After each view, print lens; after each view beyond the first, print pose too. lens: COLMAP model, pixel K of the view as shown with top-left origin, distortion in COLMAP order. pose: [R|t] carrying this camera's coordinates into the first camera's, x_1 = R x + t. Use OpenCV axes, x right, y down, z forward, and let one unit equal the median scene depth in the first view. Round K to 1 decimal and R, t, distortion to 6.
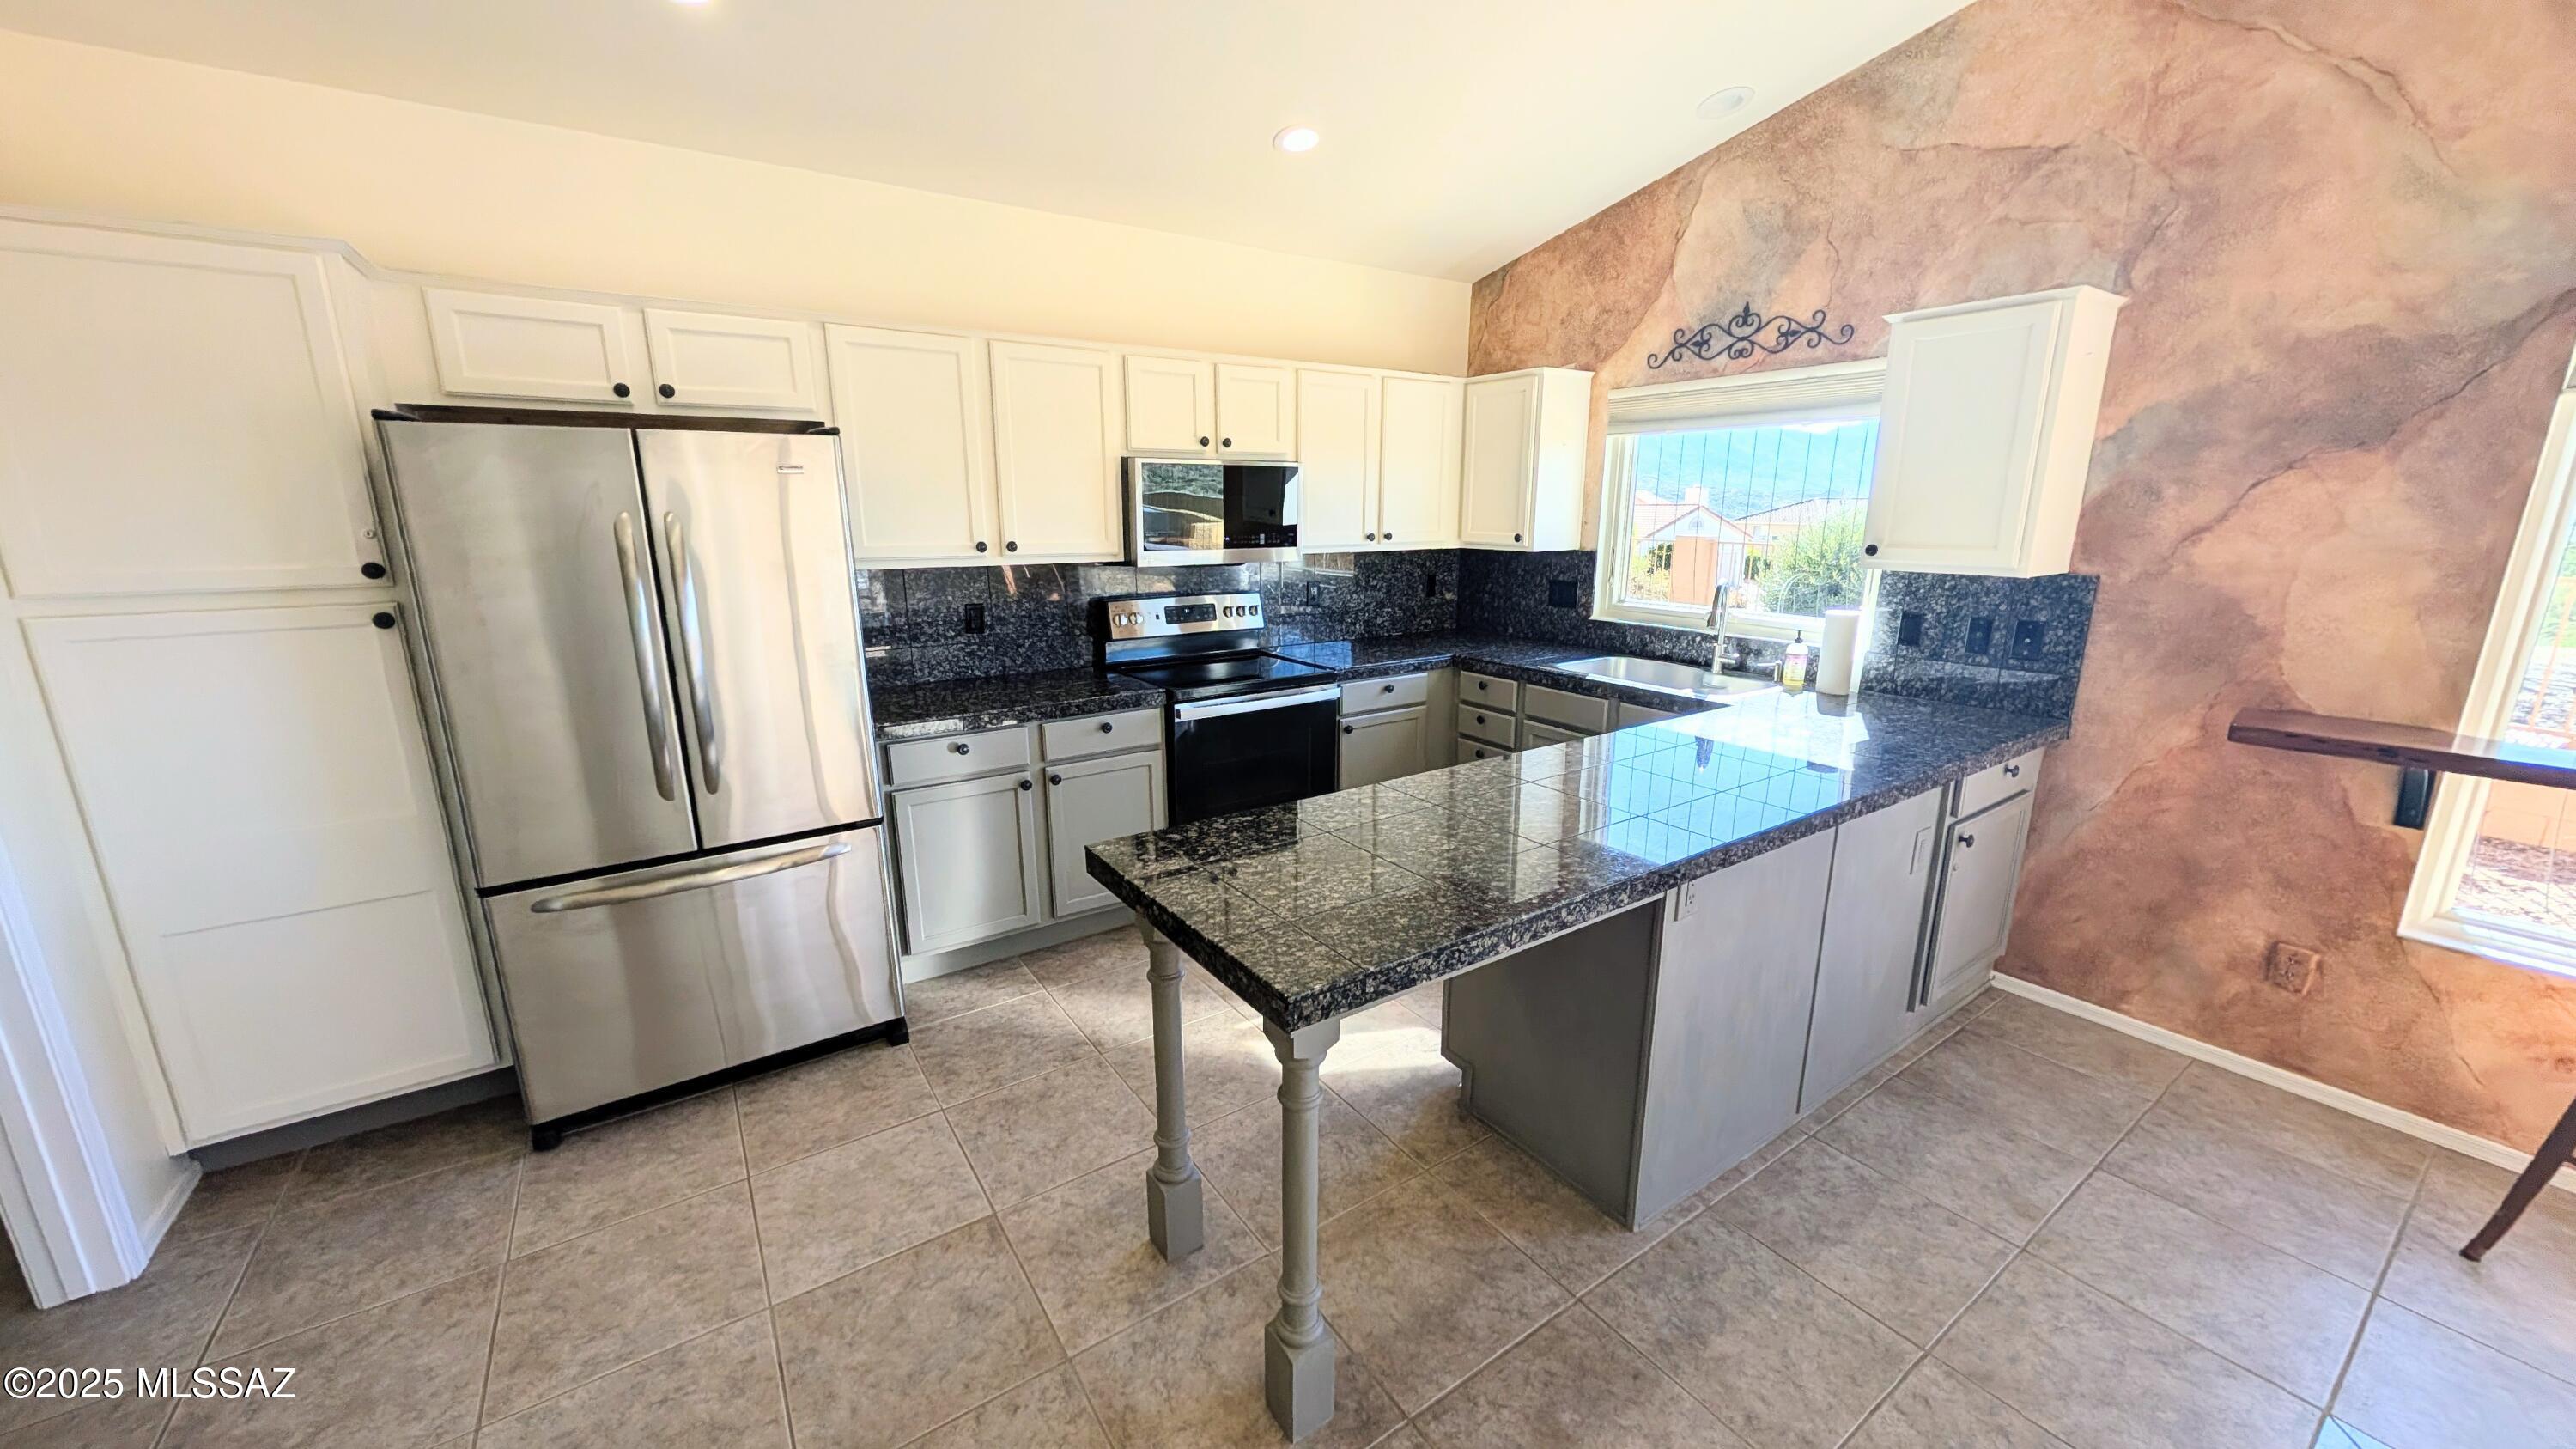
lens RADIAL K [[939.2, 0, 1285.7], [0, 939.2, 731.1], [0, 0, 1]] dist [0.001059, -0.000055]
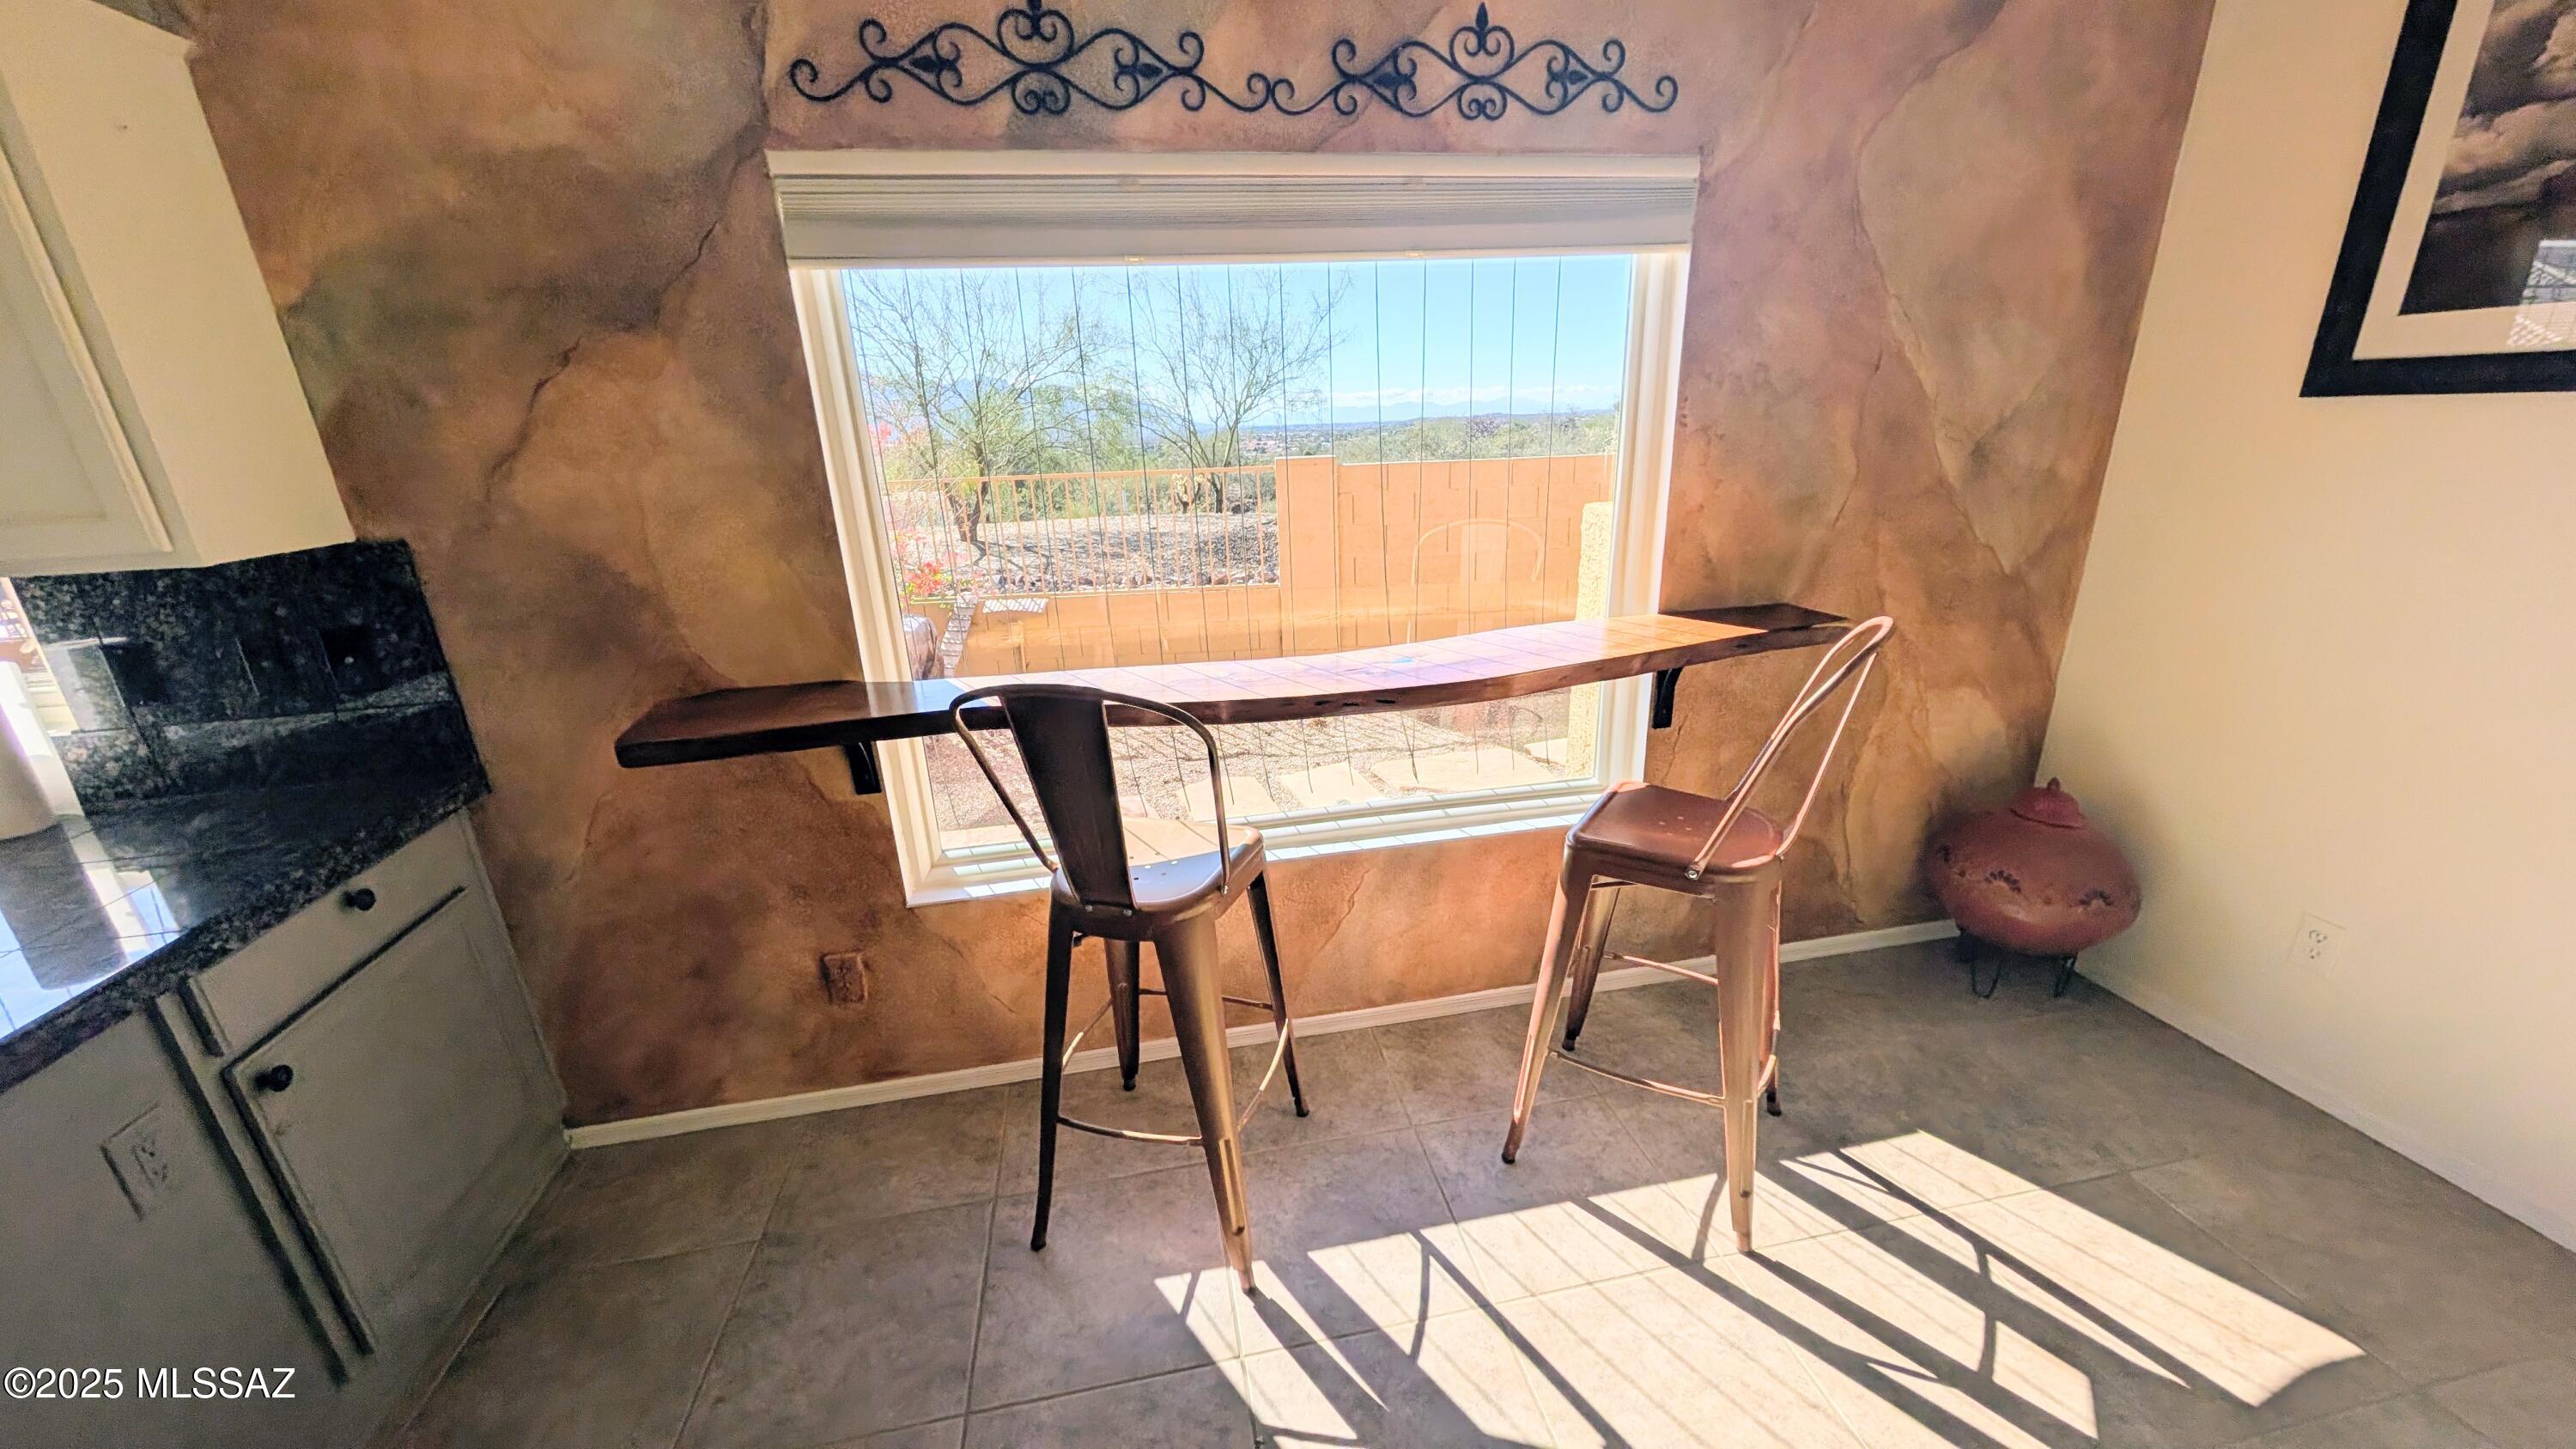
lens RADIAL K [[939.2, 0, 1285.8], [0, 939.2, 724.5], [0, 0, 1]] dist [0.001059, -0.000055]
pose [[0.394170, -0.302484, 0.867833, 0.499194], [0.253875, 0.943379, 0.213505, -0.034814], [-0.883277, 0.136163, 0.448644, 0.219577]]
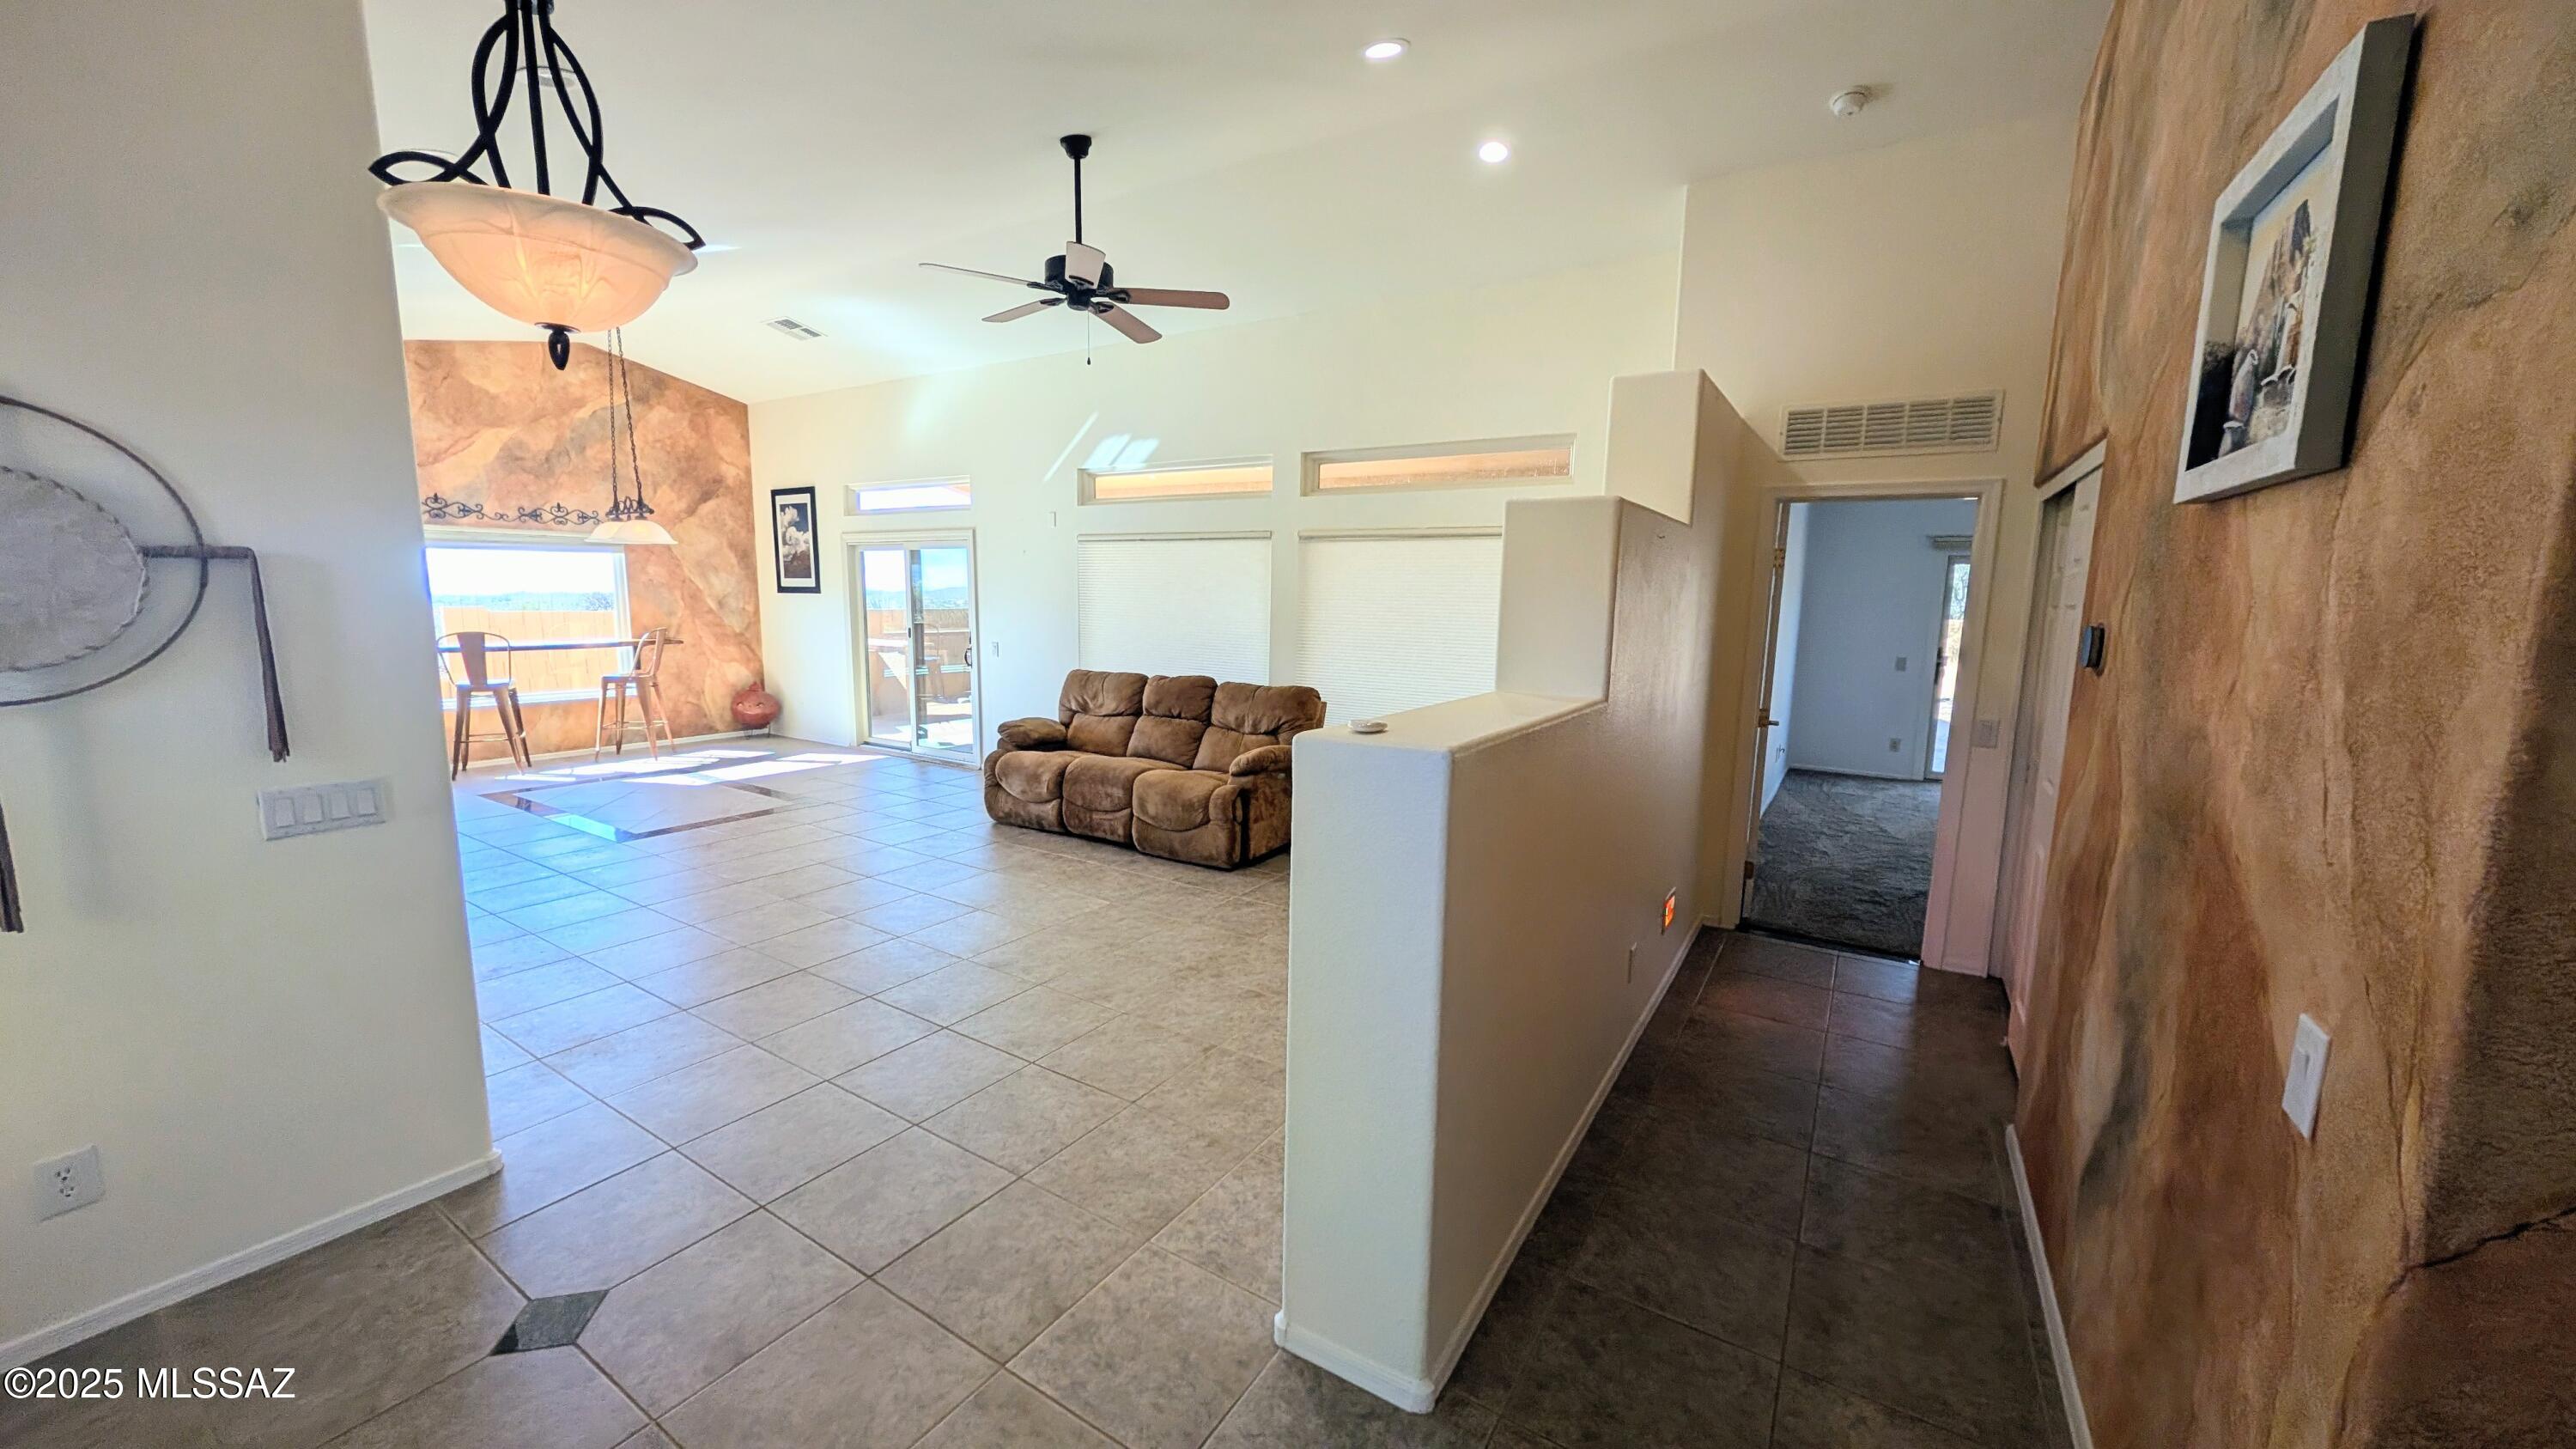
lens RADIAL K [[939.2, 0, 1282.7], [0, 939.2, 727.3], [0, 0, 1]] dist [0.001059, -0.000055]
pose [[-0.392531, -0.145522, 0.908153, -2.296374], [0.196839, 0.951234, 0.237505, 0.086713], [-0.898428, 0.271989, -0.344744, -0.481730]]
